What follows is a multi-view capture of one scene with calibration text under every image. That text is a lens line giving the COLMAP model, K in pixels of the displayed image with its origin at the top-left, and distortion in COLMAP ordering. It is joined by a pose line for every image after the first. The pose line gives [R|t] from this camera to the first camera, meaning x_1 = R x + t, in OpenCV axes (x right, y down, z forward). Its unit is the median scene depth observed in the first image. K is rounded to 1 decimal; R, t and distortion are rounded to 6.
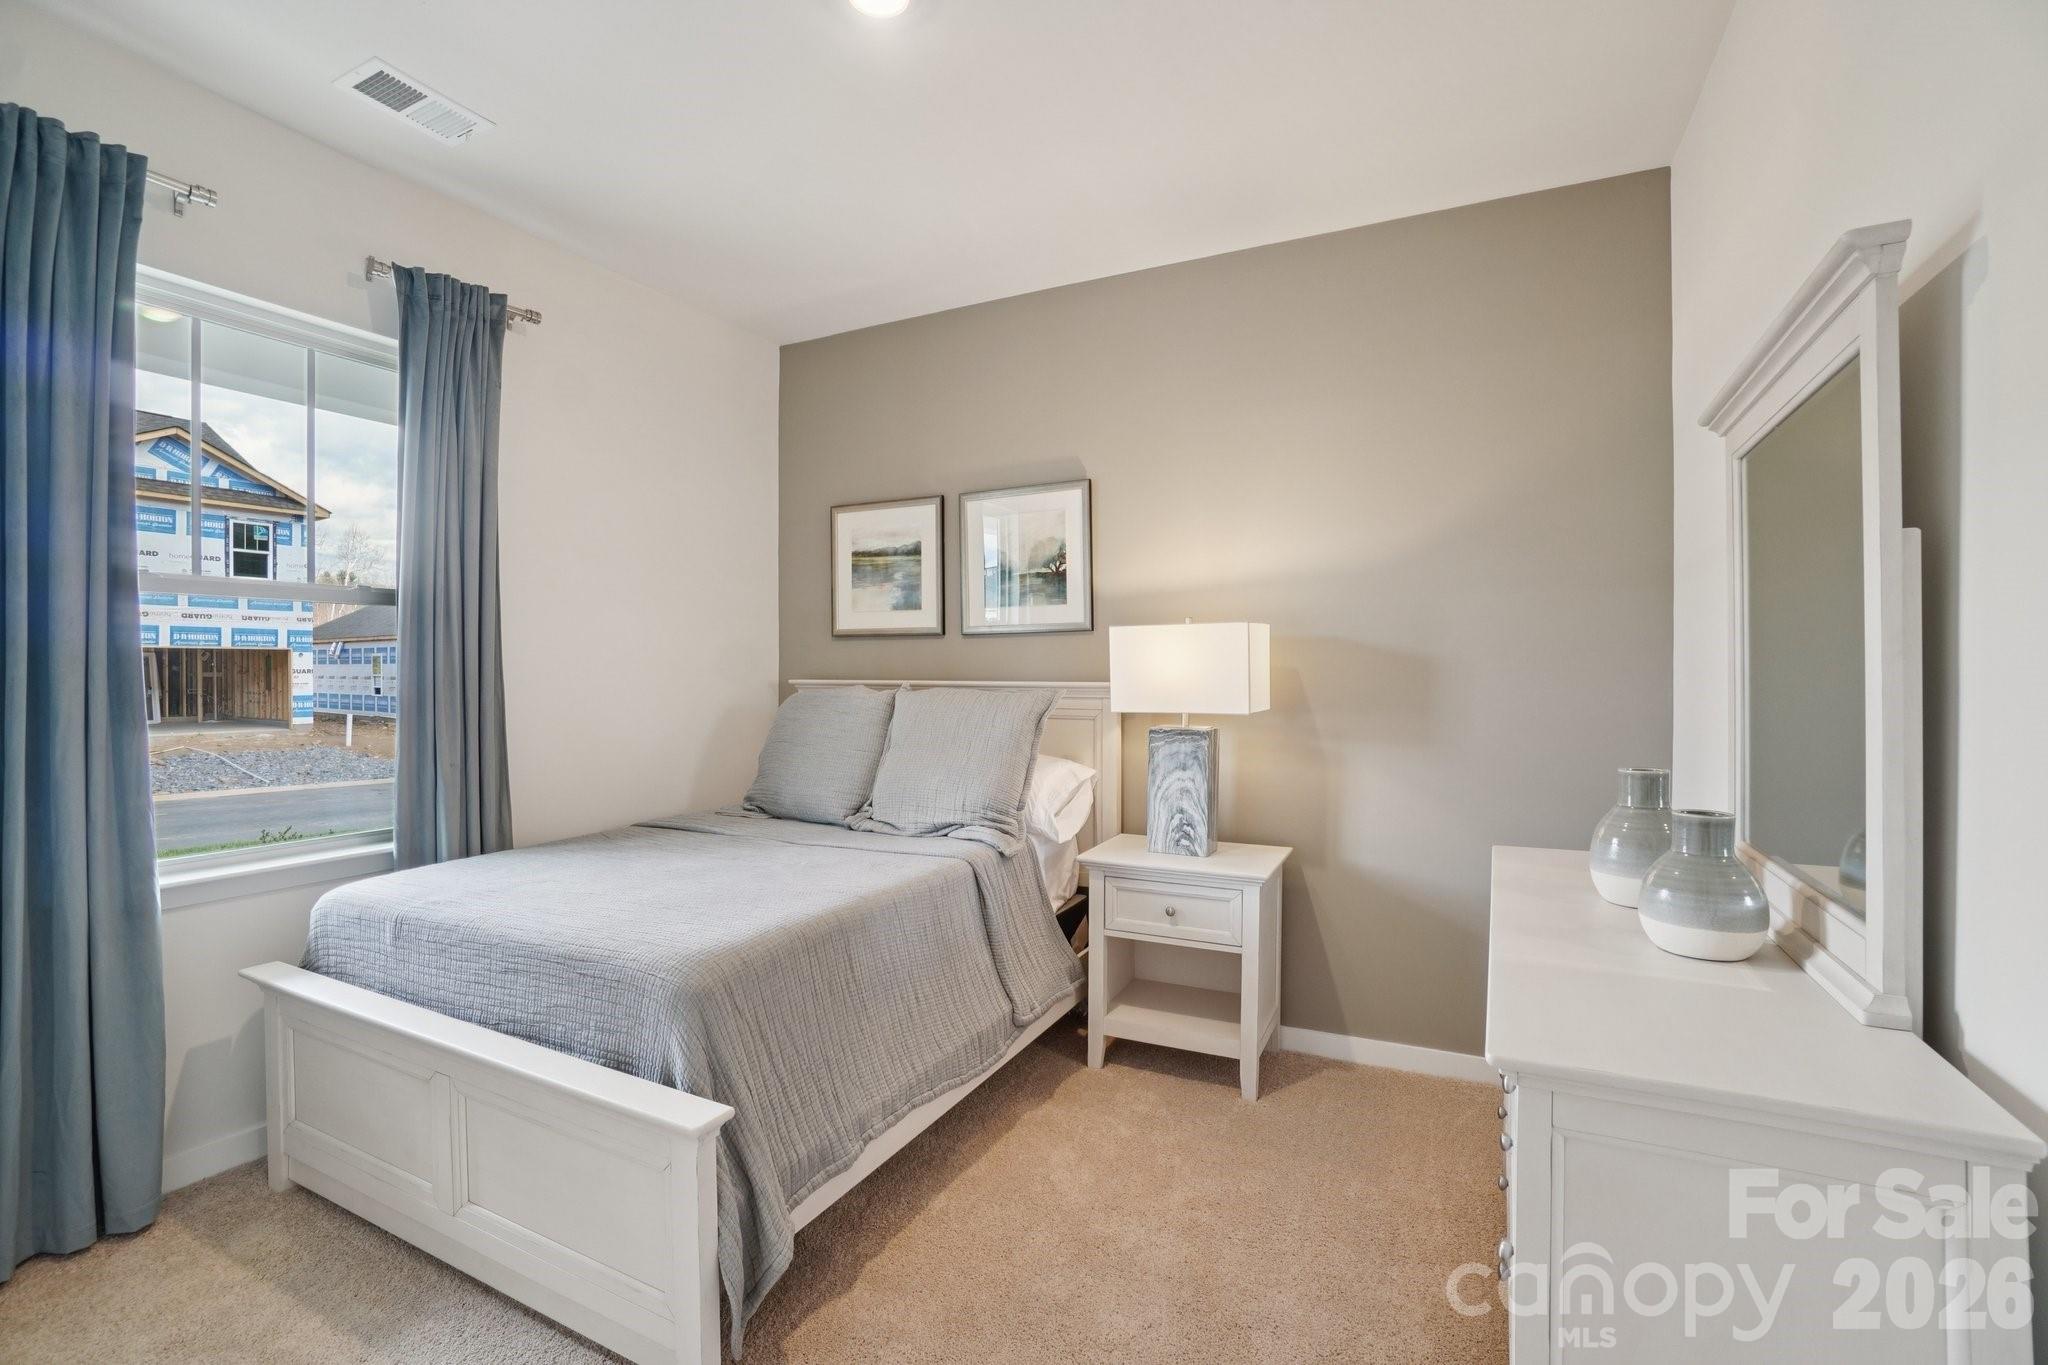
lens RADIAL K [[906.0, 0, 1016.9], [0, 906.0, 671.2], [0, 0, 1]] dist [-0.062396, 0.022302]
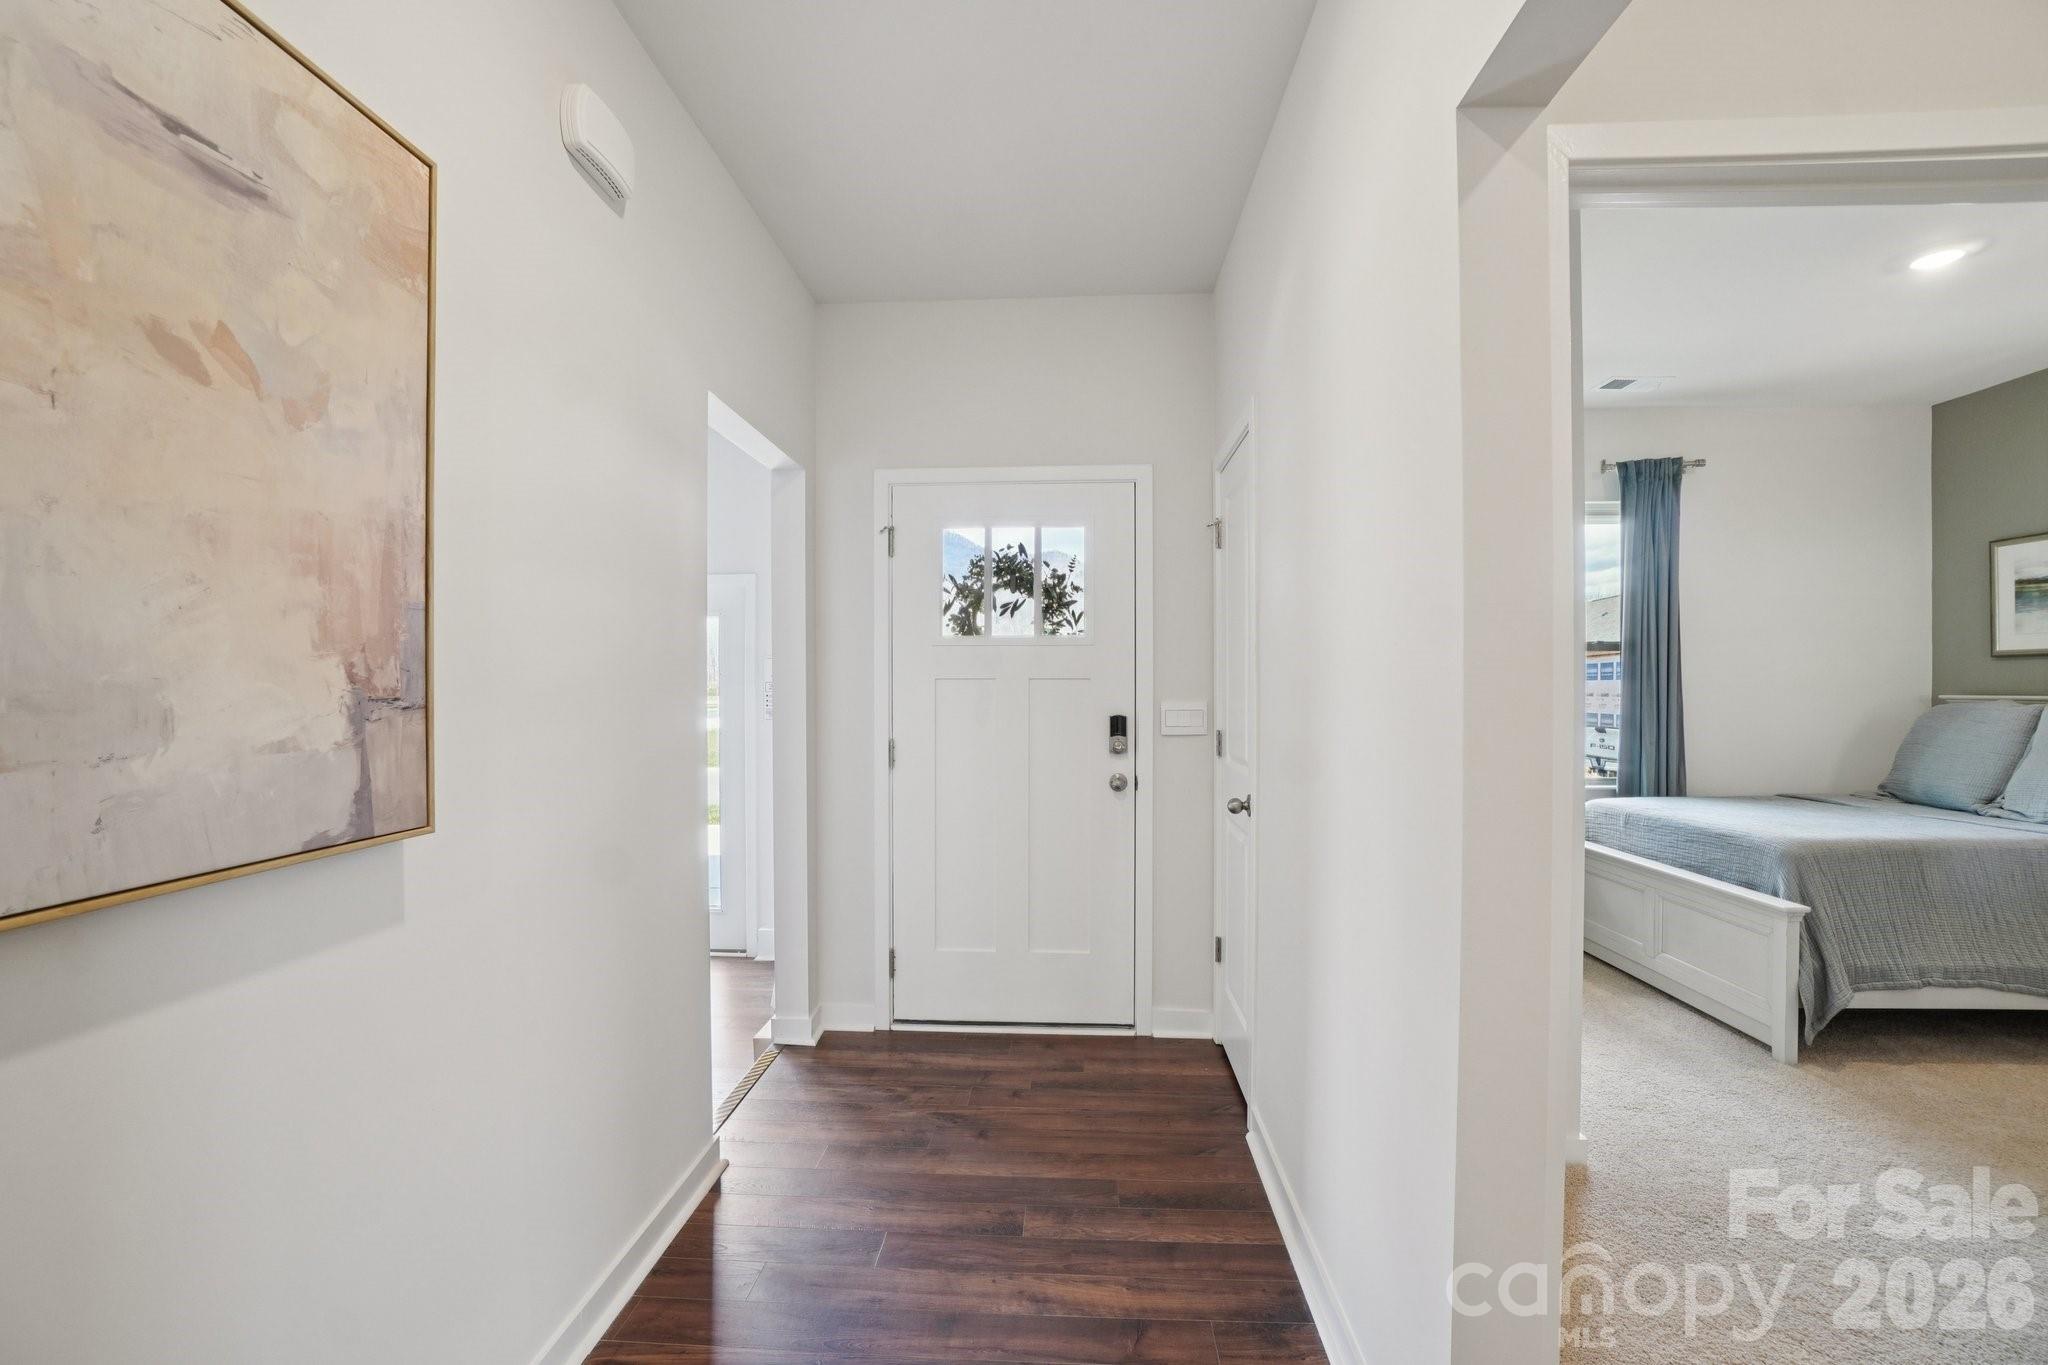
lens RADIAL K [[905.1, 0, 1024.8], [0, 905.1, 697.5], [0, 0, 1]] dist [-0.065310, 0.022985]
pose [[0.414378, 0.014611, -0.909988, 0.422801], [0.000950, 0.999864, 0.016486, -0.009410], [0.910104, -0.007696, 0.414308, -0.830119]]
